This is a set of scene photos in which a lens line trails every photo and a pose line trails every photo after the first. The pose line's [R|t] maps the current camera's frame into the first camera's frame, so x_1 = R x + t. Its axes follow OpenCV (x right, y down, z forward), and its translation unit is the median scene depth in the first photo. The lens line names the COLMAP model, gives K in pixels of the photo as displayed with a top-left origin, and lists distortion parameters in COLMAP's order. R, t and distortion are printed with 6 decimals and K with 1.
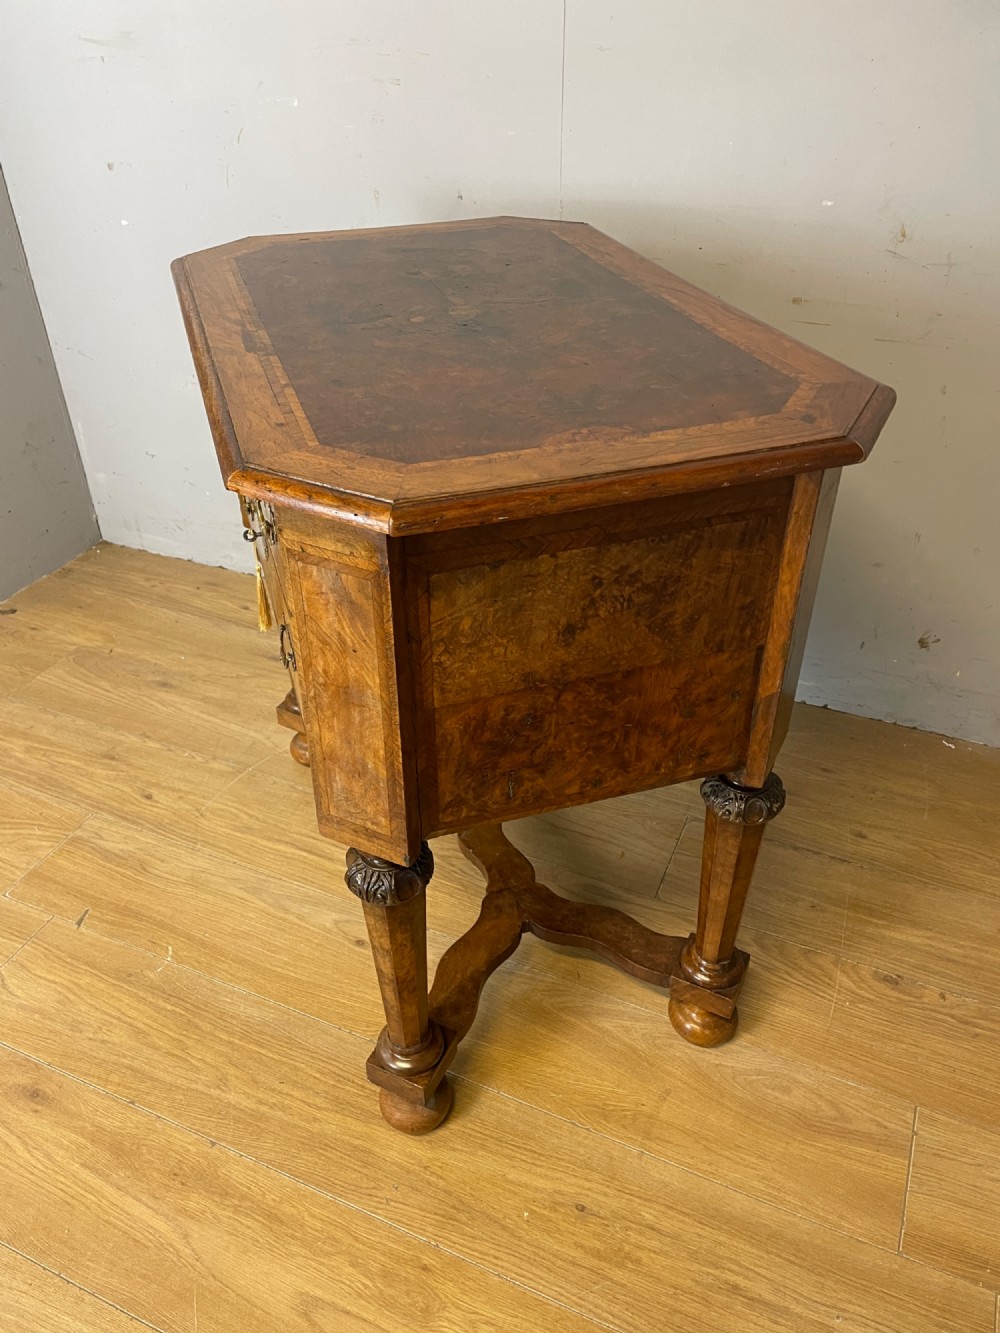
lens RADIAL K [[1012.2, 0, 484.4], [0, 1012.2, 673.1], [0, 0, 1]] dist [0.094547, -0.123642]
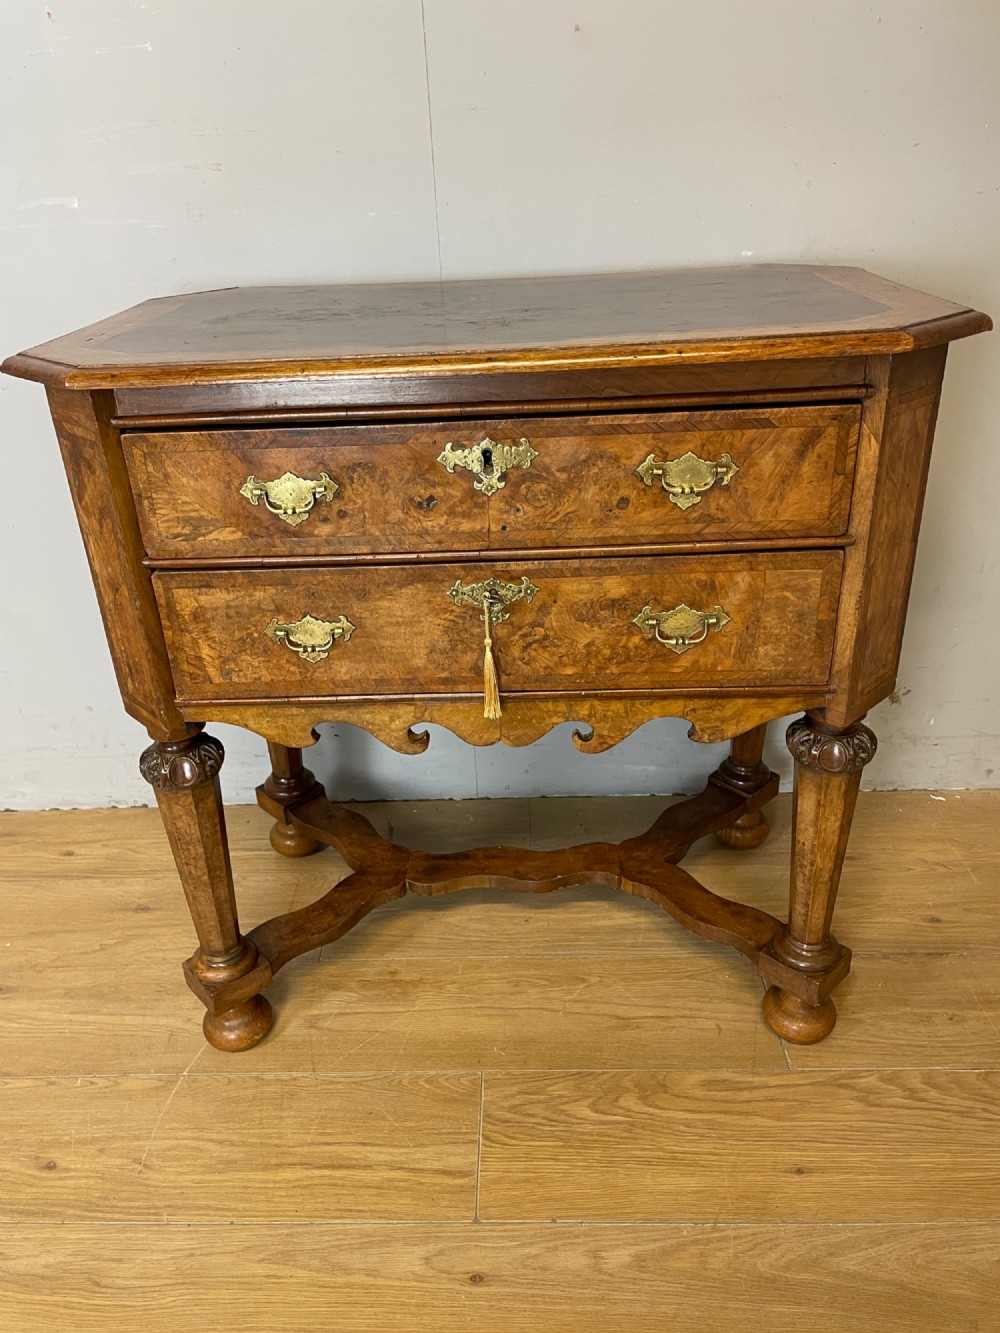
lens RADIAL K [[1012.2, 0, 488.2], [0, 1012.2, 669.2], [0, 0, 1]] dist [0.094547, -0.123642]
pose [[0.925884, -0.200397, 0.320280, -0.216598], [0.245324, 0.963598, -0.106279, -0.051690], [-0.287323, 0.176974, 0.941342, 0.248284]]
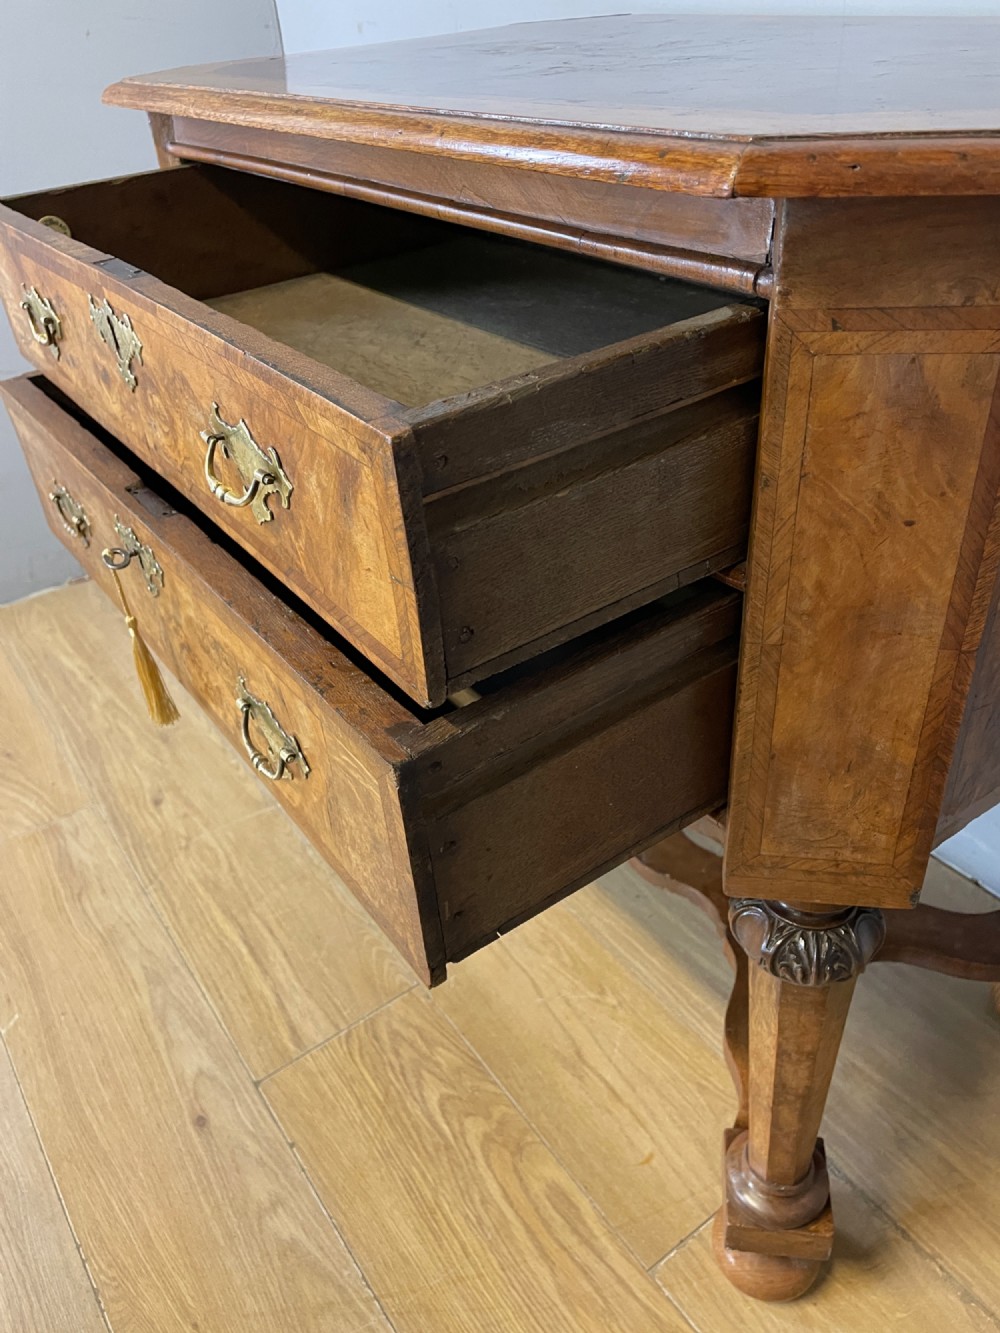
lens RADIAL K [[1012.2, 0, 499.1], [0, 1012.2, 667.6], [0, 0, 1]] dist [0.094547, -0.123642]
pose [[0.860227, 0.248146, -0.445459, 0.255730], [-0.241527, 0.967672, 0.072634, -0.114283], [0.449082, 0.045109, 0.892351, 0.430276]]
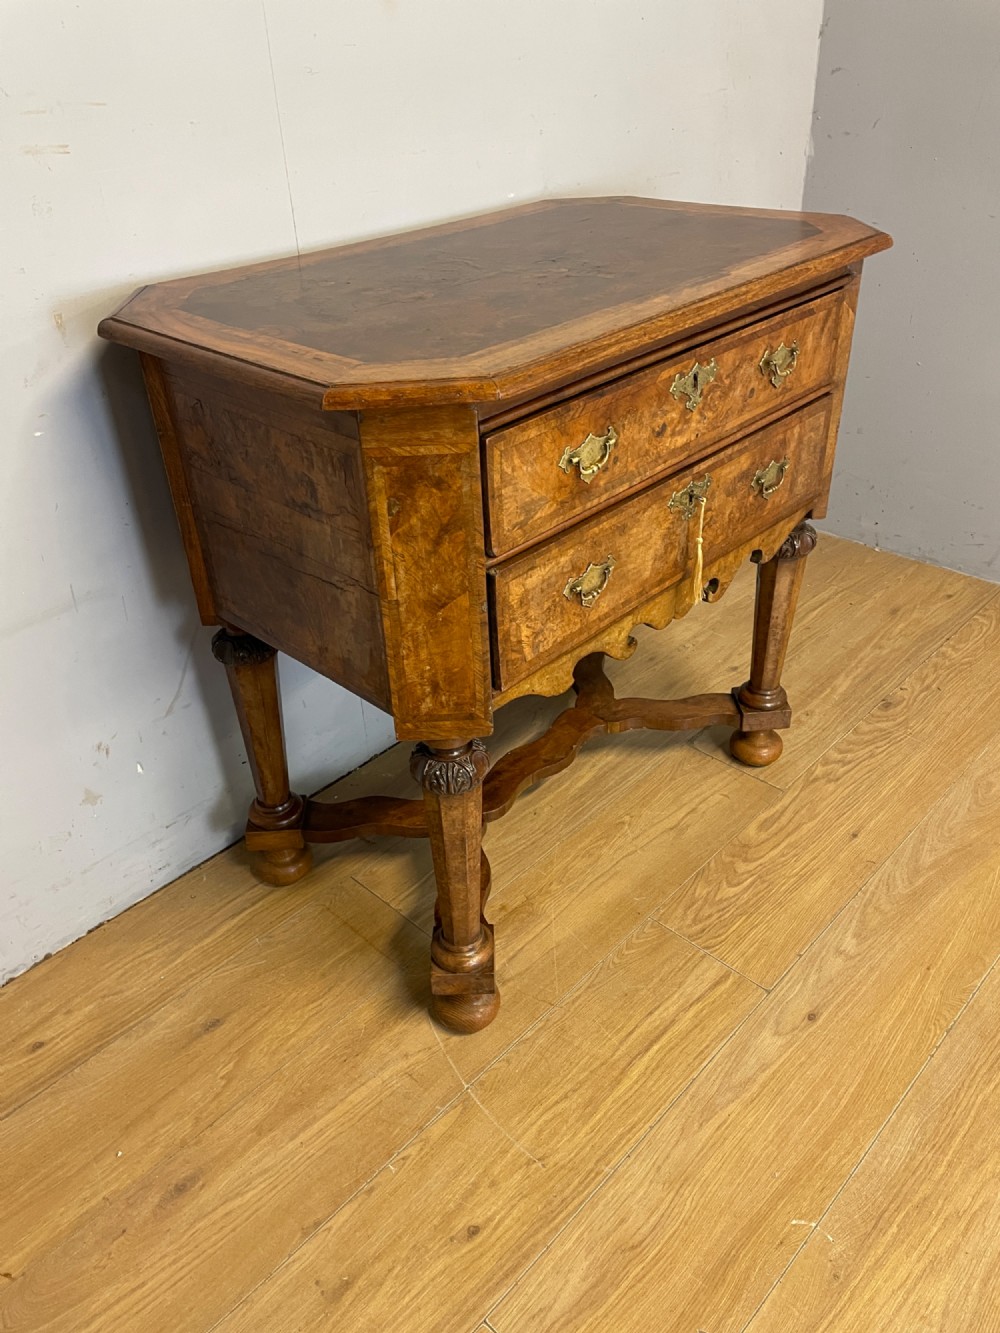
lens RADIAL K [[1012.2, 0, 494.6], [0, 1012.2, 656.3], [0, 0, 1]] dist [0.094547, -0.123642]
pose [[0.334425, -0.506662, 0.794641, -0.703859], [0.569625, 0.780407, 0.257860, -0.337735], [-0.750791, 0.366413, 0.549595, 0.555160]]
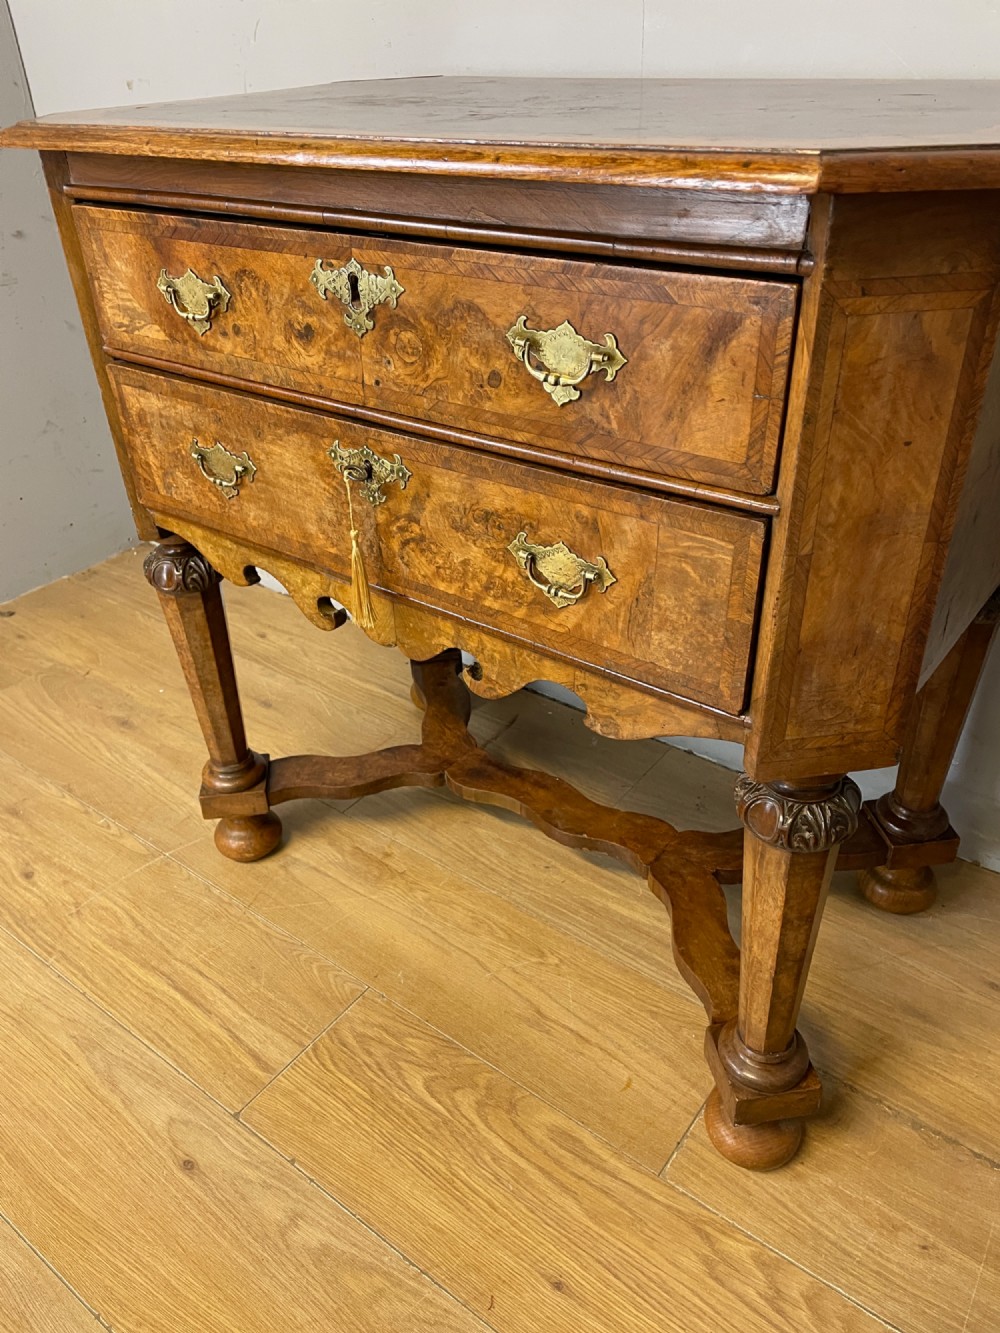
lens RADIAL K [[1012.2, 0, 494.8], [0, 1012.2, 664.6], [0, 0, 1]] dist [0.094547, -0.123642]
pose [[0.973145, 0.102703, -0.206014, 0.160931], [-0.110606, 0.993492, -0.027187, -0.055755], [0.201881, 0.049244, 0.978171, 0.344232]]
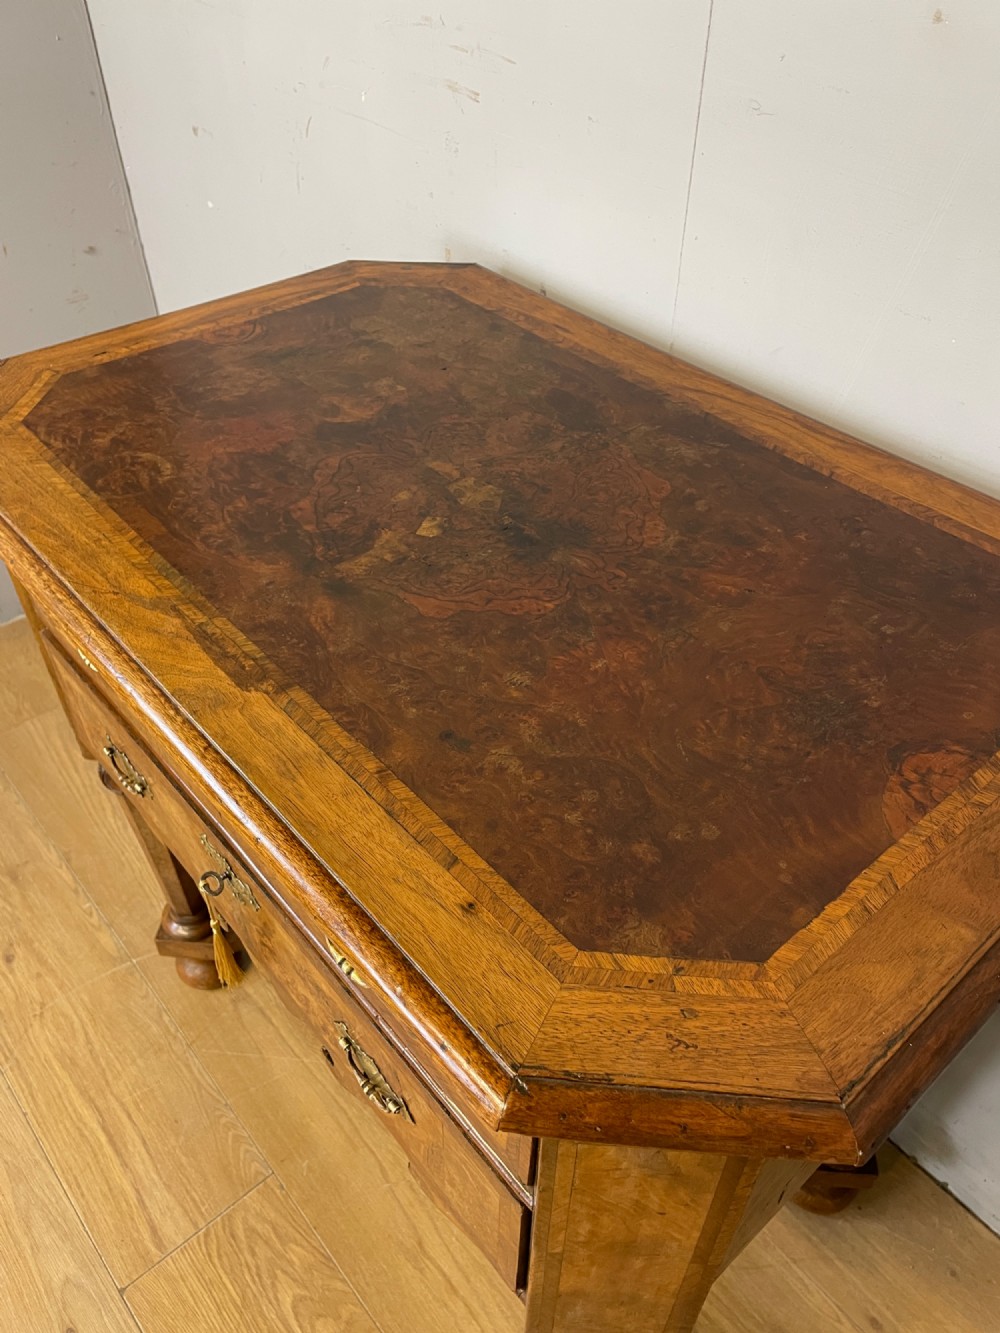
lens RADIAL K [[1012.2, 0, 498.4], [0, 1012.2, 668.4], [0, 0, 1]] dist [0.094547, -0.123642]
pose [[0.906878, 0.294560, -0.301341, 0.219599], [-0.255433, 0.953013, 0.162849, -0.359416], [0.335151, -0.070712, 0.939507, 0.409990]]
